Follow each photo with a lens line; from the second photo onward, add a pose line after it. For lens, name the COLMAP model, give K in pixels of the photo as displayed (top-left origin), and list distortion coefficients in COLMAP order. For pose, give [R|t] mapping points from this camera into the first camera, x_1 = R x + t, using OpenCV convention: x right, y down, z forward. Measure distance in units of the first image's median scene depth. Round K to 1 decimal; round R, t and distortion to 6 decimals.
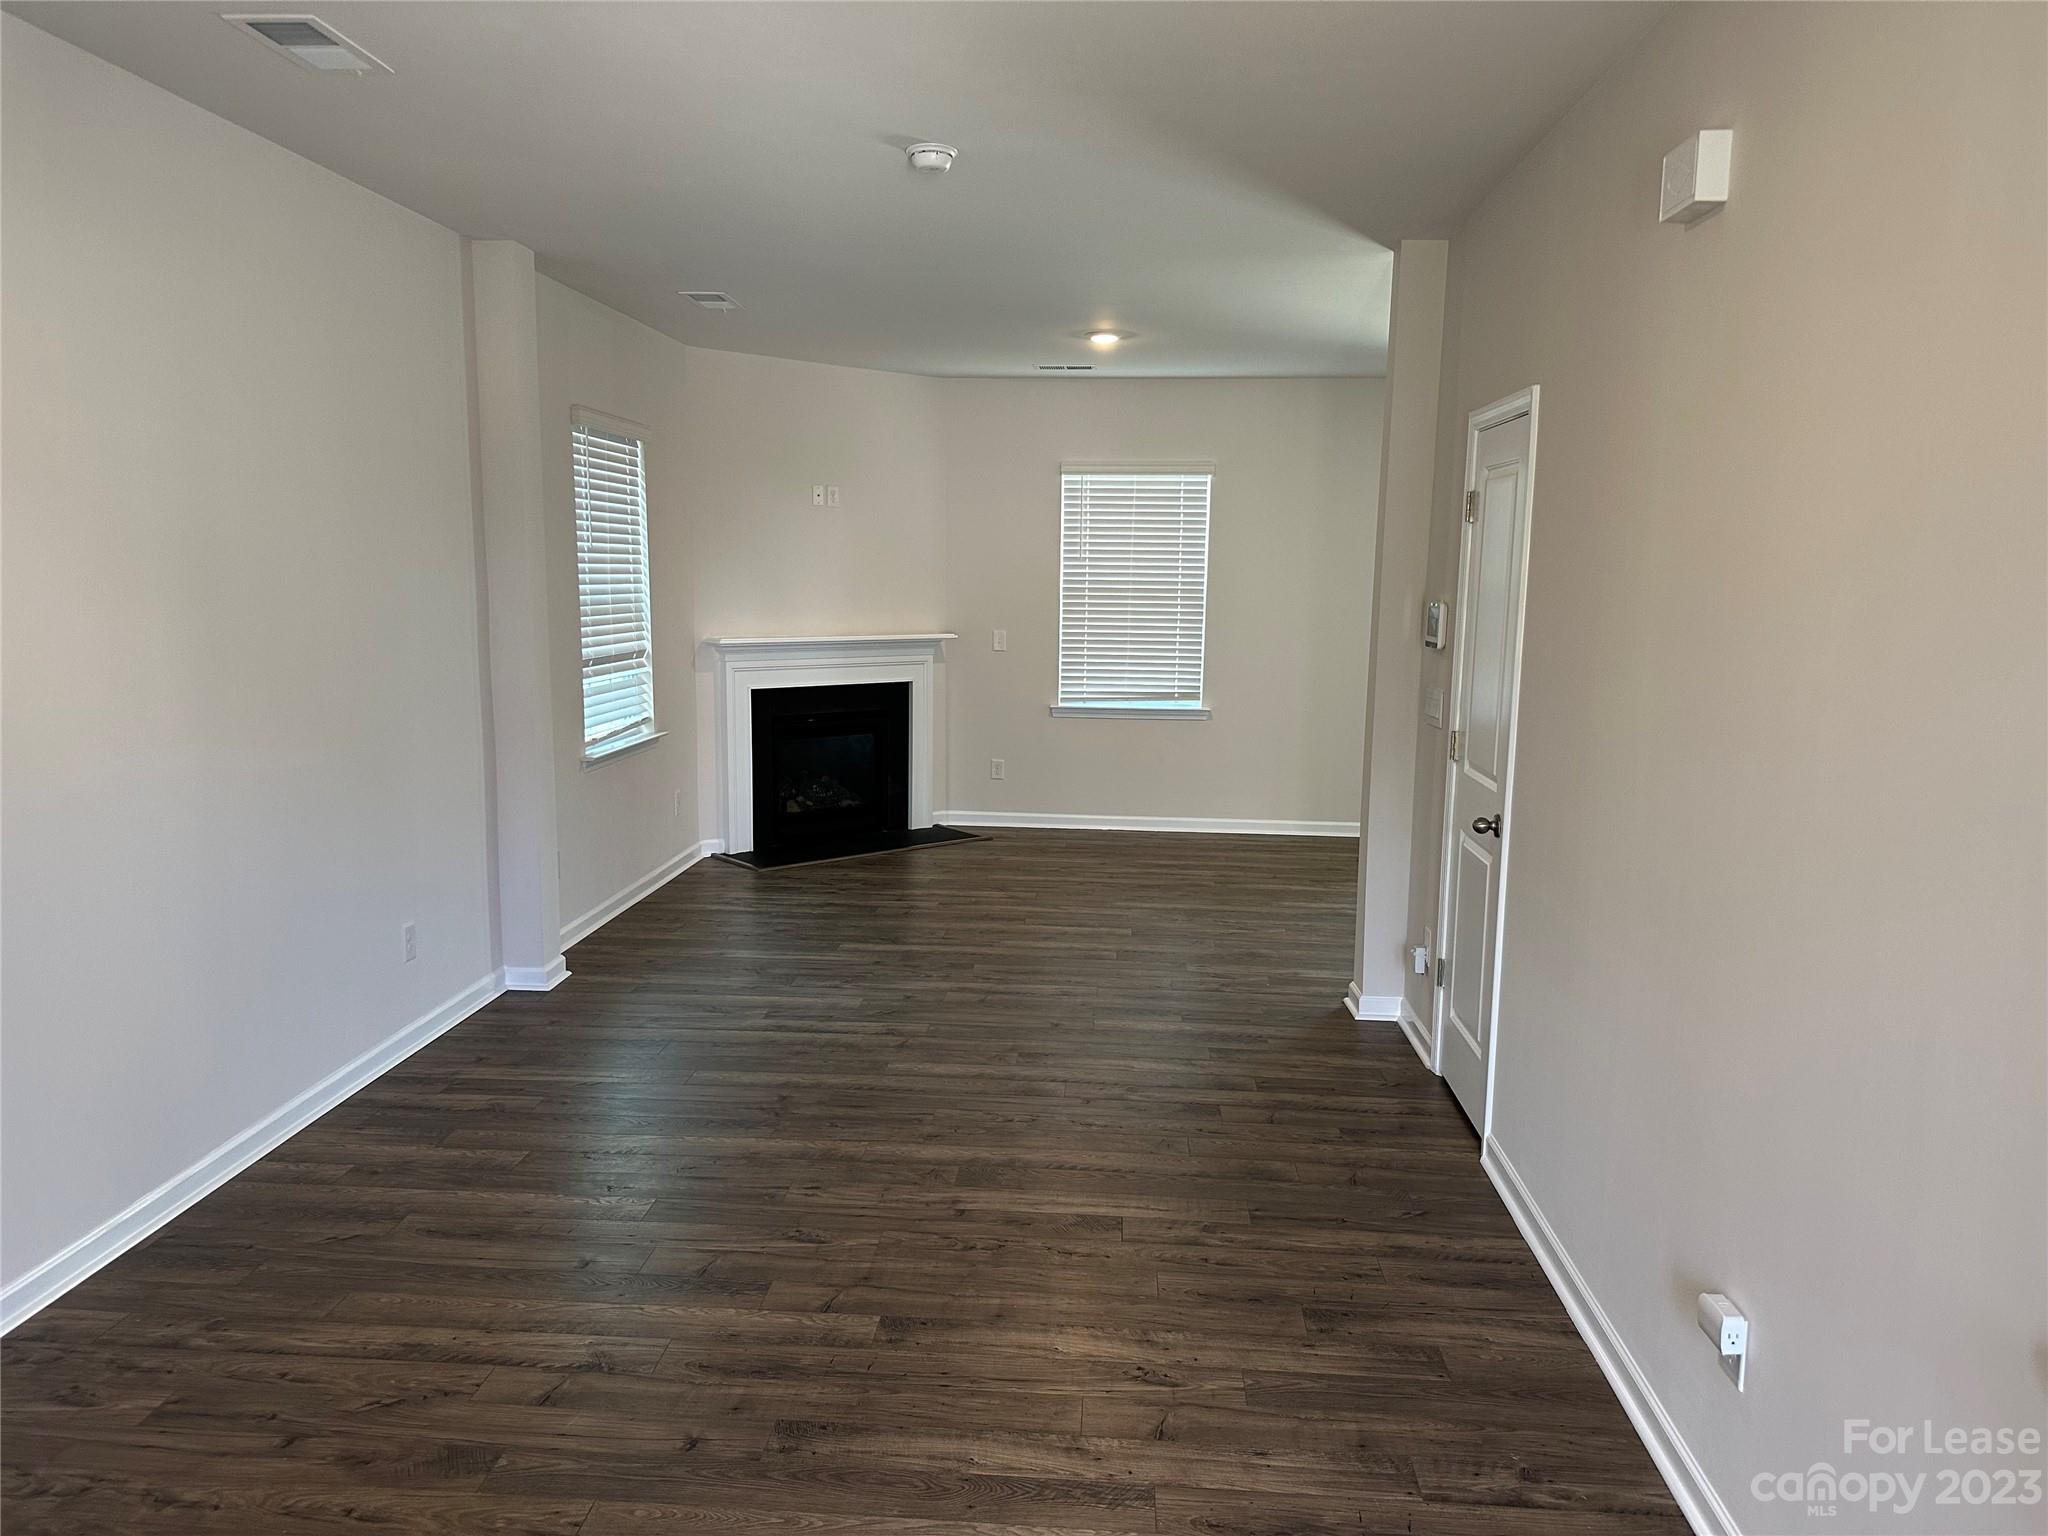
lens RADIAL K [[1438.5, 0, 1028.4], [0, 1438.5, 775.7], [0, 0, 1]] dist [0.134680, -0.182885]
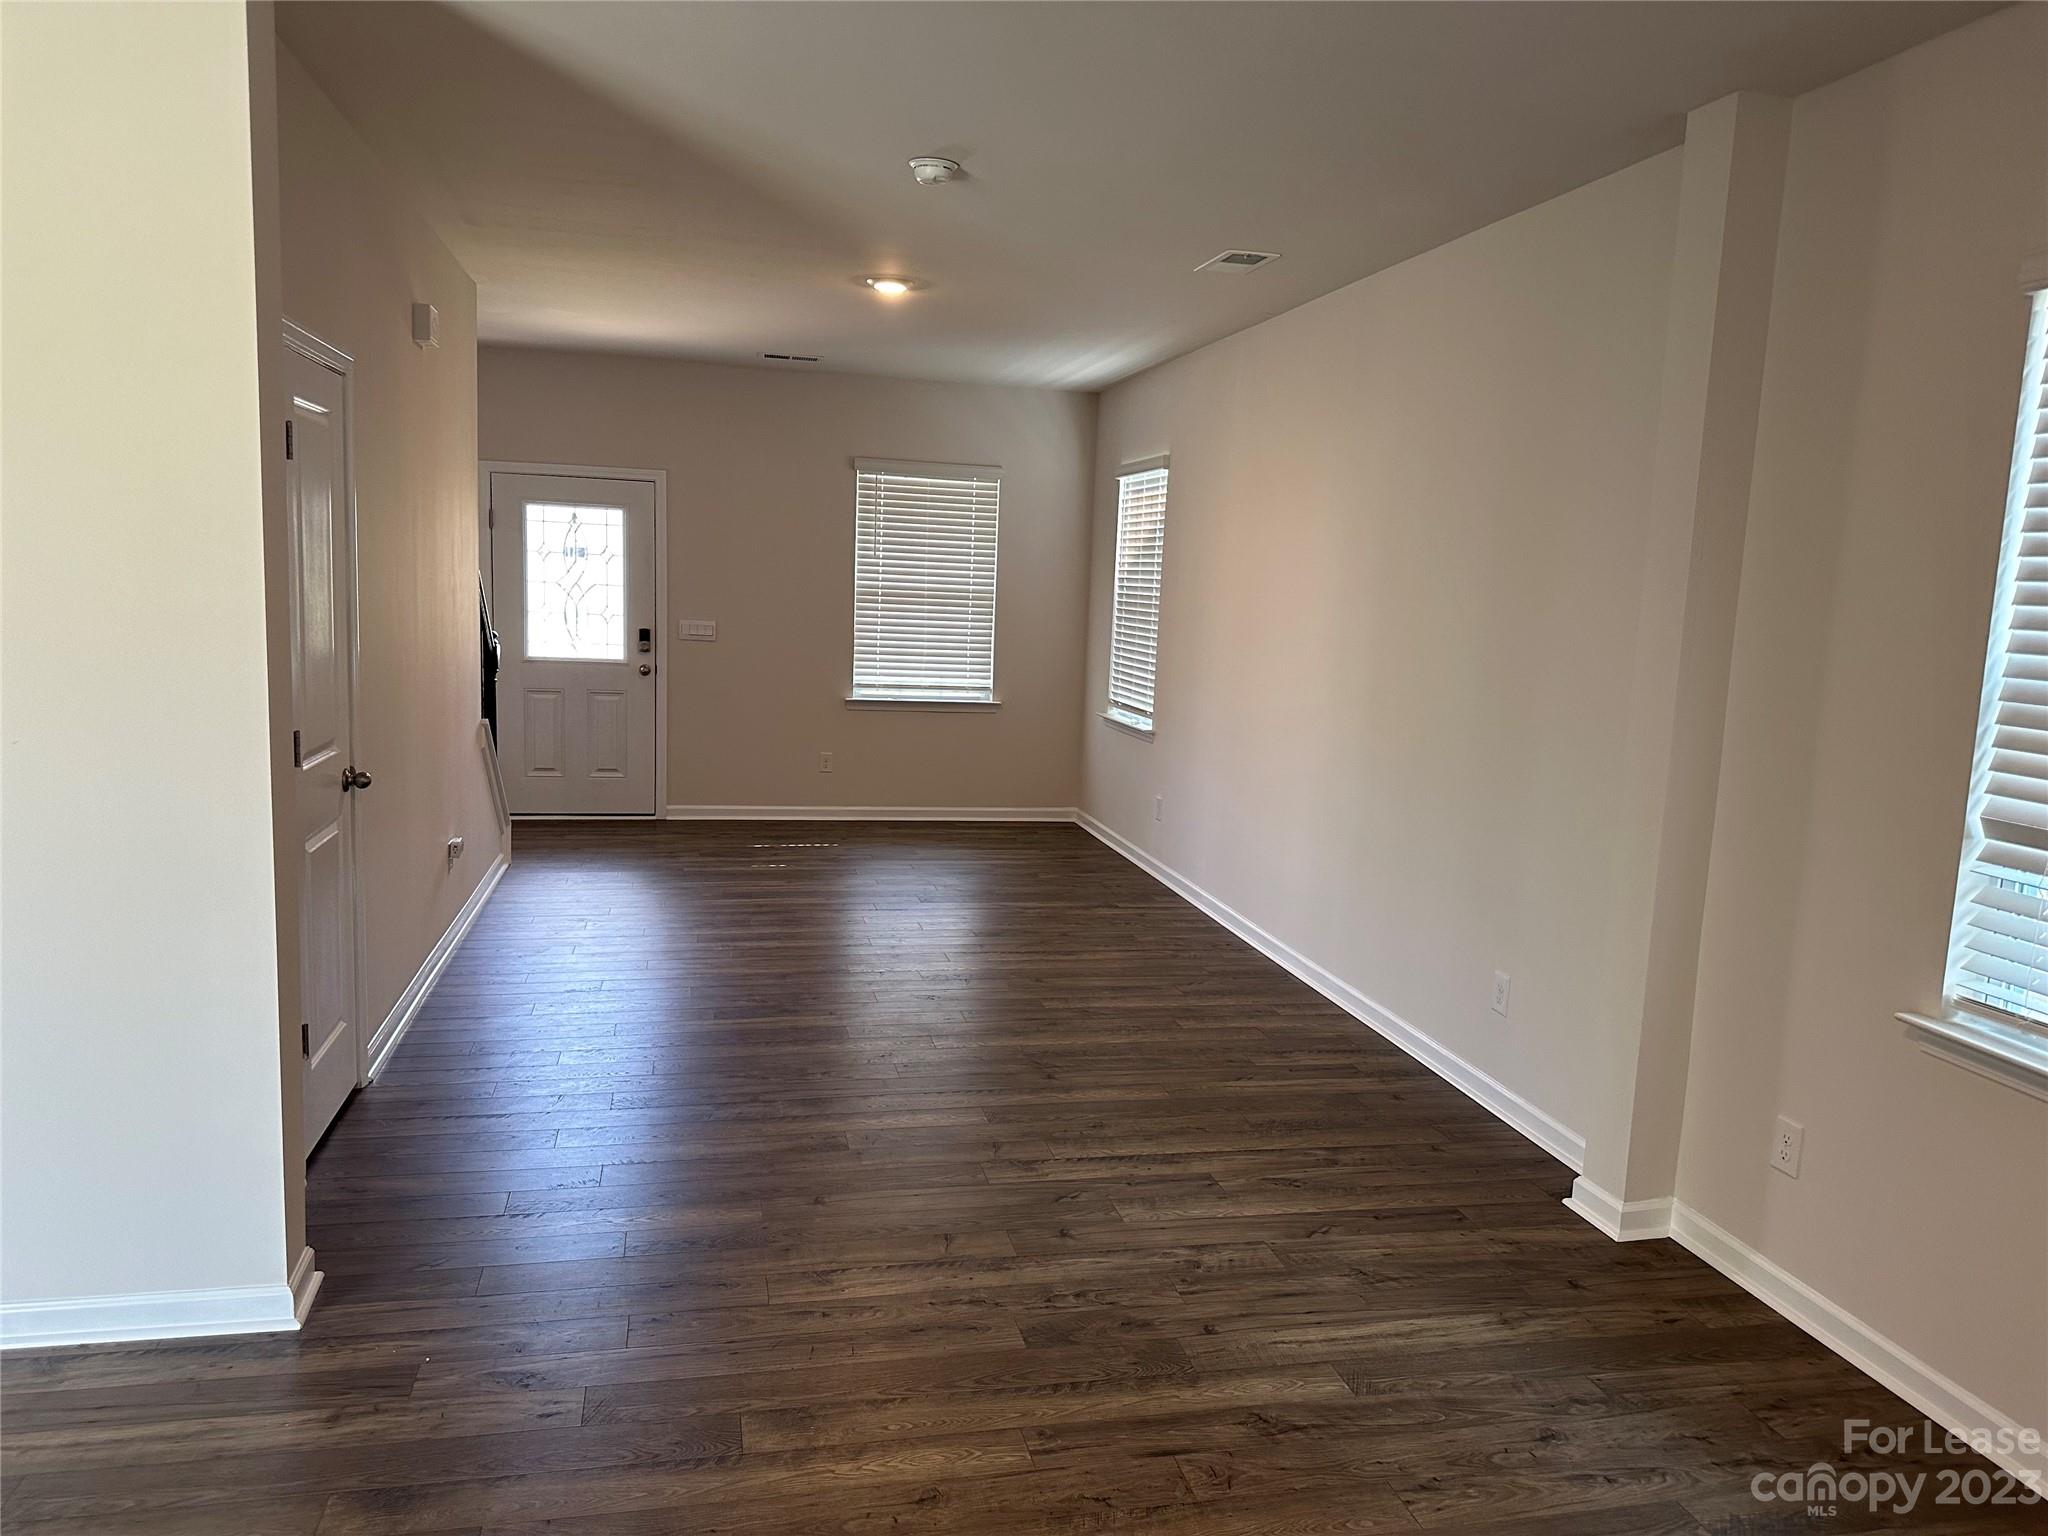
lens RADIAL K [[1438.5, 0, 1028.4], [0, 1438.5, 775.7], [0, 0, 1]] dist [0.134680, -0.182885]
pose [[-0.957129, -0.011793, -0.289421, 0.126500], [-0.093440, 0.958326, 0.269963, -0.223177], [0.274176, 0.285433, -0.918344, 1.588661]]
